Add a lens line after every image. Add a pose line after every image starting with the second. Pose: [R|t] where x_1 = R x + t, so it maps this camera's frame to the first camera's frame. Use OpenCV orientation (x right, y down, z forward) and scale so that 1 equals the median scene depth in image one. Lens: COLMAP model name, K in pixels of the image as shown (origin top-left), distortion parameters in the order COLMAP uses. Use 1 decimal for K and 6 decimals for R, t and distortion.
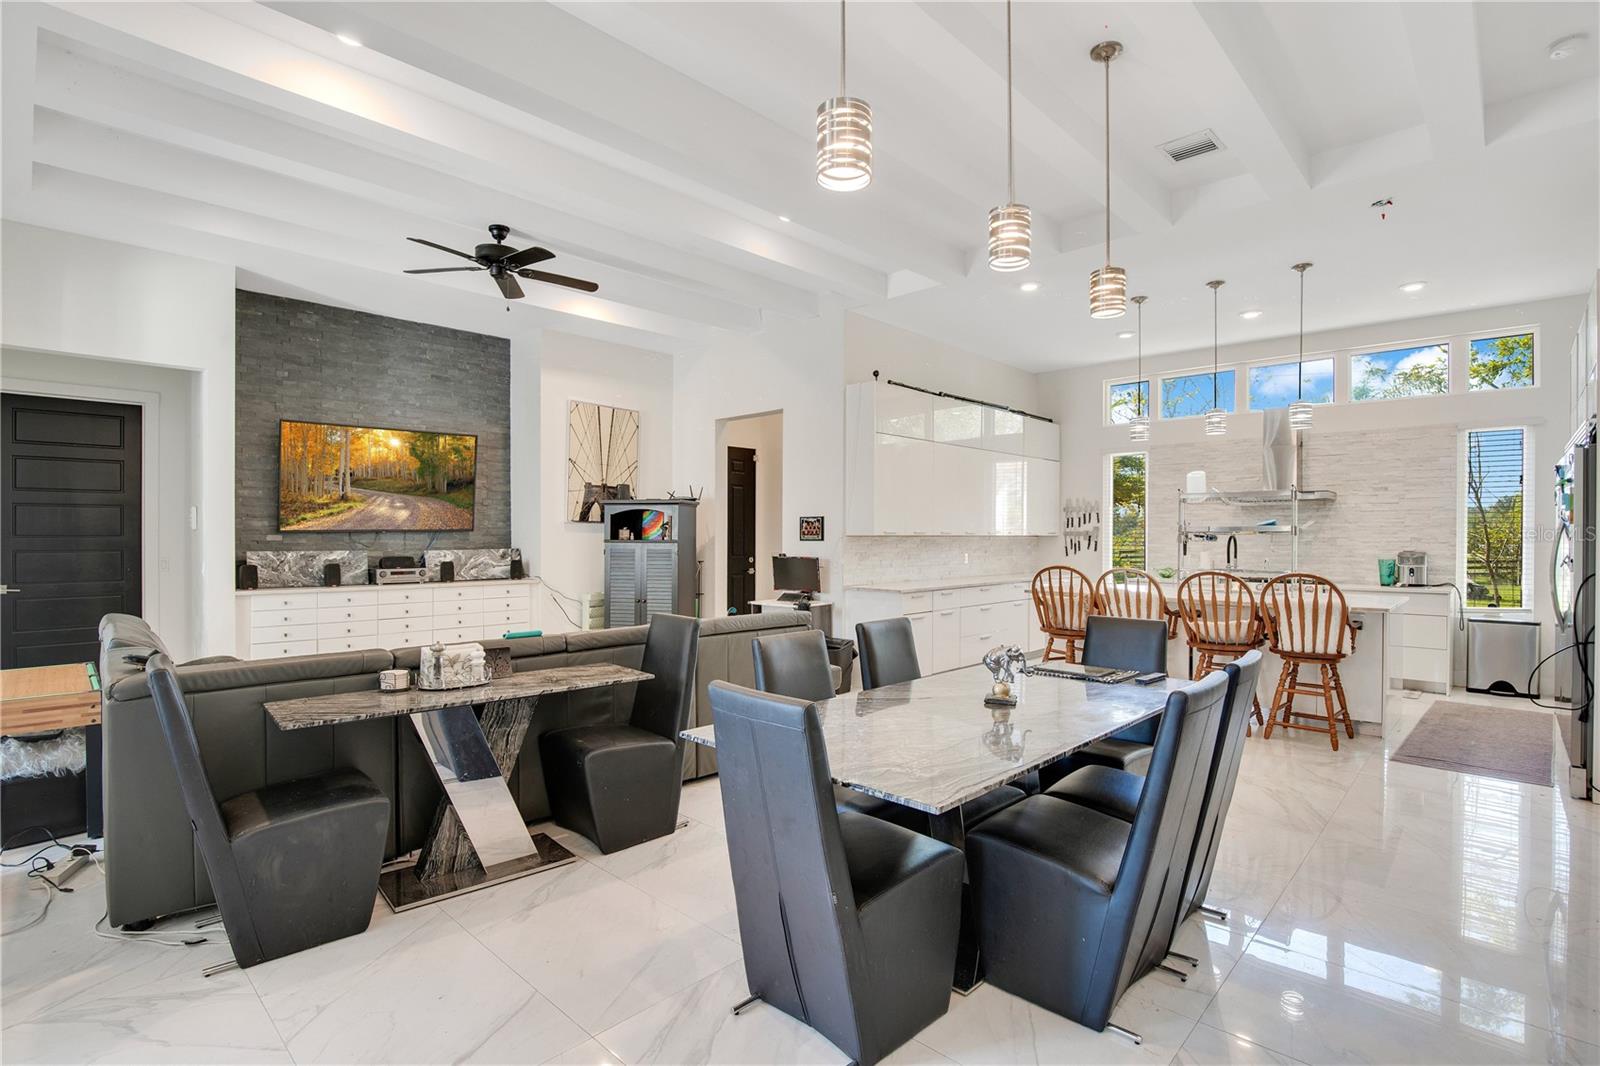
lens RADIAL K [[762.7, 0, 825.7], [0, 762.7, 535.1], [0, 0, 1]] dist [-0.023196, 0.000873]
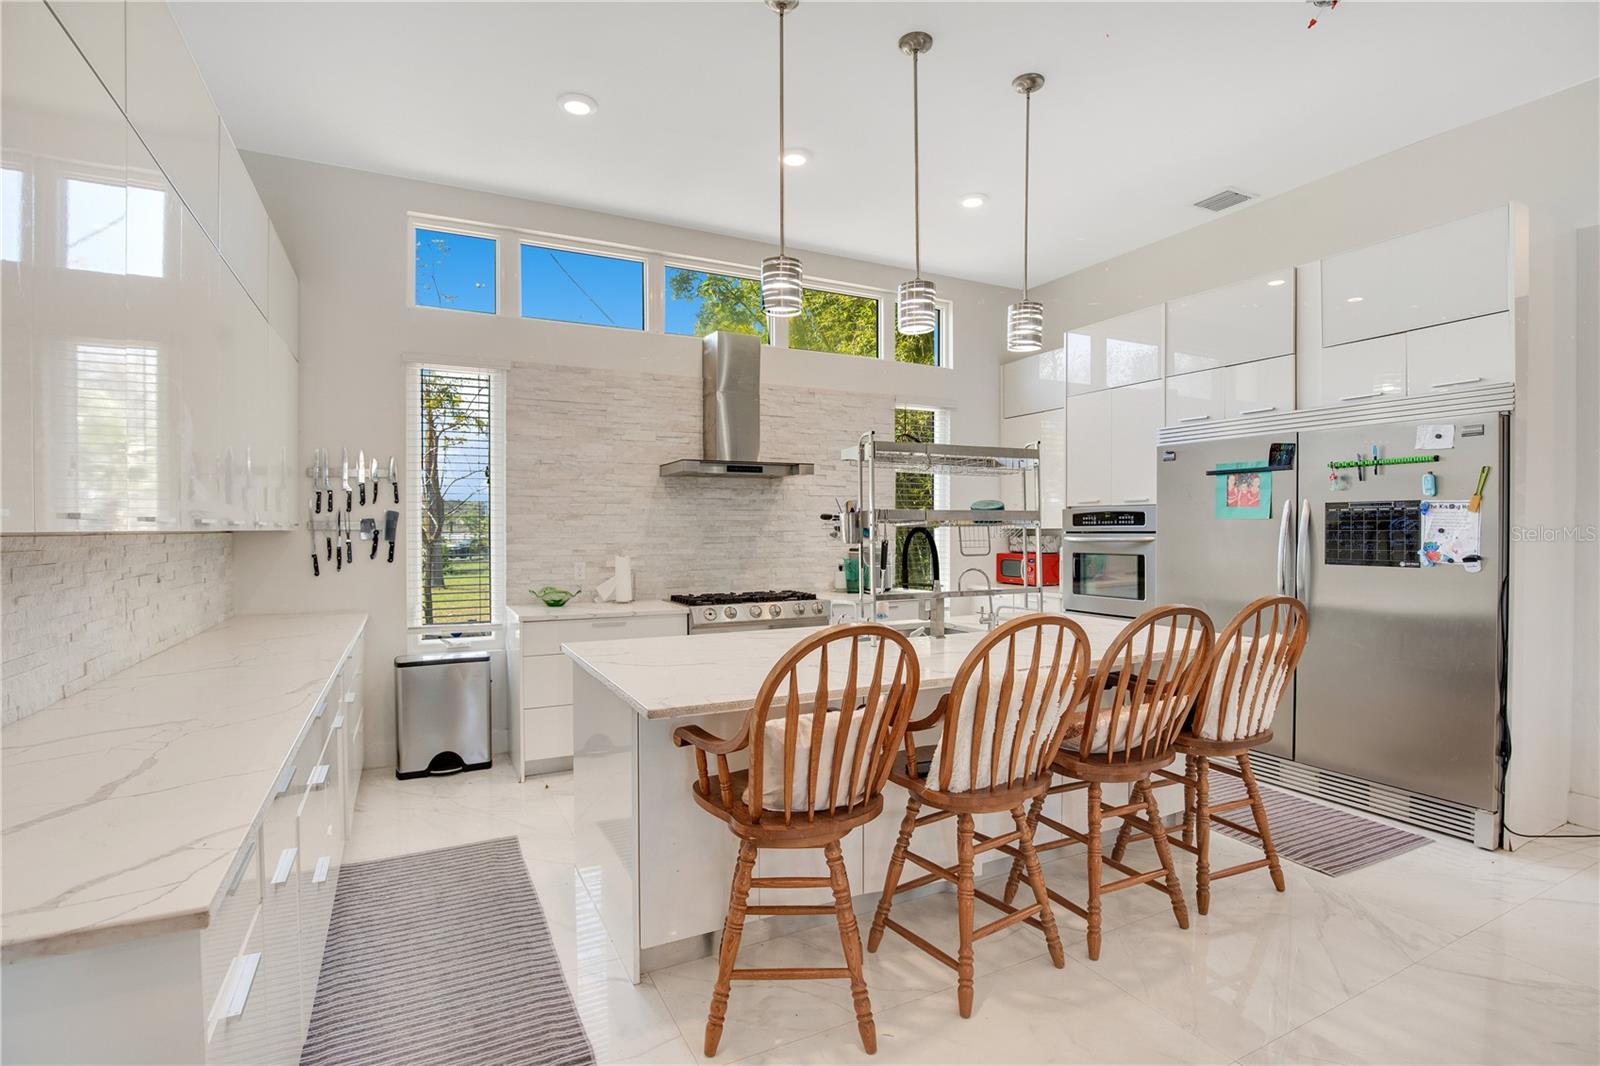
lens RADIAL K [[762.7, 0, 825.7], [0, 762.7, 535.1], [0, 0, 1]] dist [-0.023196, 0.000873]
pose [[0.346415, -0.010927, 0.938018, 0.004169], [0.004518, 0.999940, 0.009980, 0.000239], [-0.938070, 0.000781, 0.346444, 0.770038]]
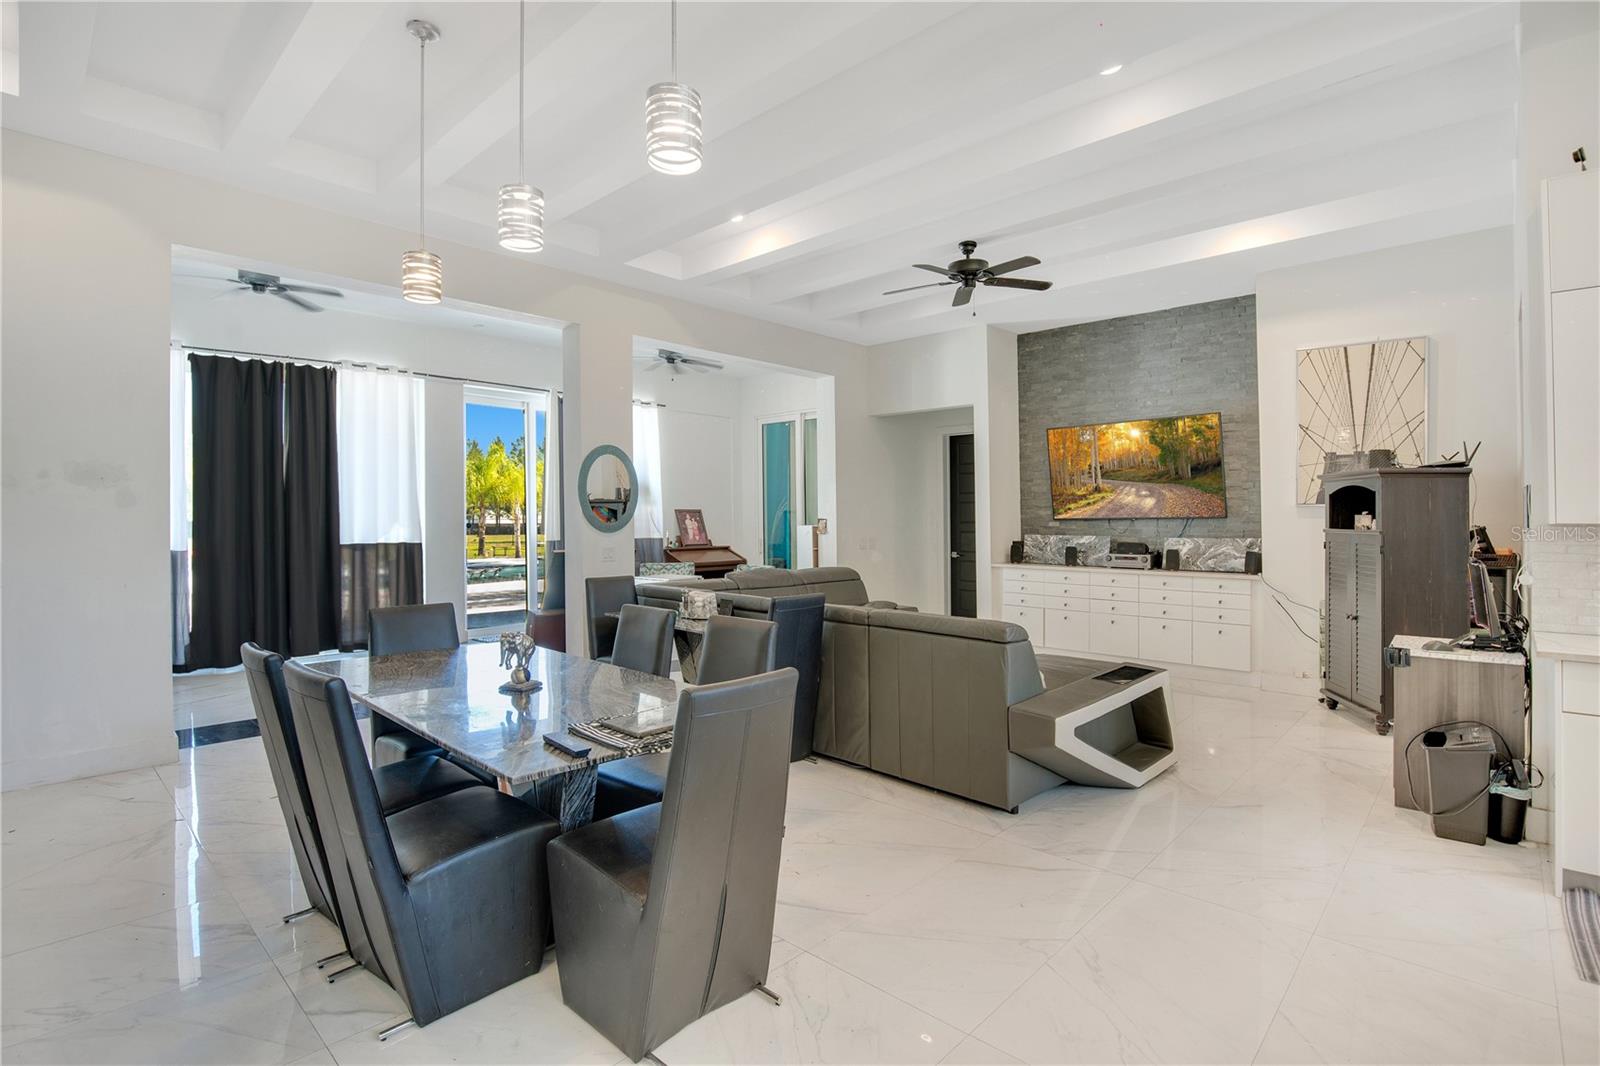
lens RADIAL K [[779.2, 0, 805.9], [0, 779.2, 520.7], [0, 0, 1]] dist [-0.029367, 0.000181]
pose [[-0.010091, -0.001947, -0.999947, 0.484627], [-0.003627, 0.999992, -0.001910, 0.001618], [0.999943, 0.003607, -0.010098, 0.533678]]
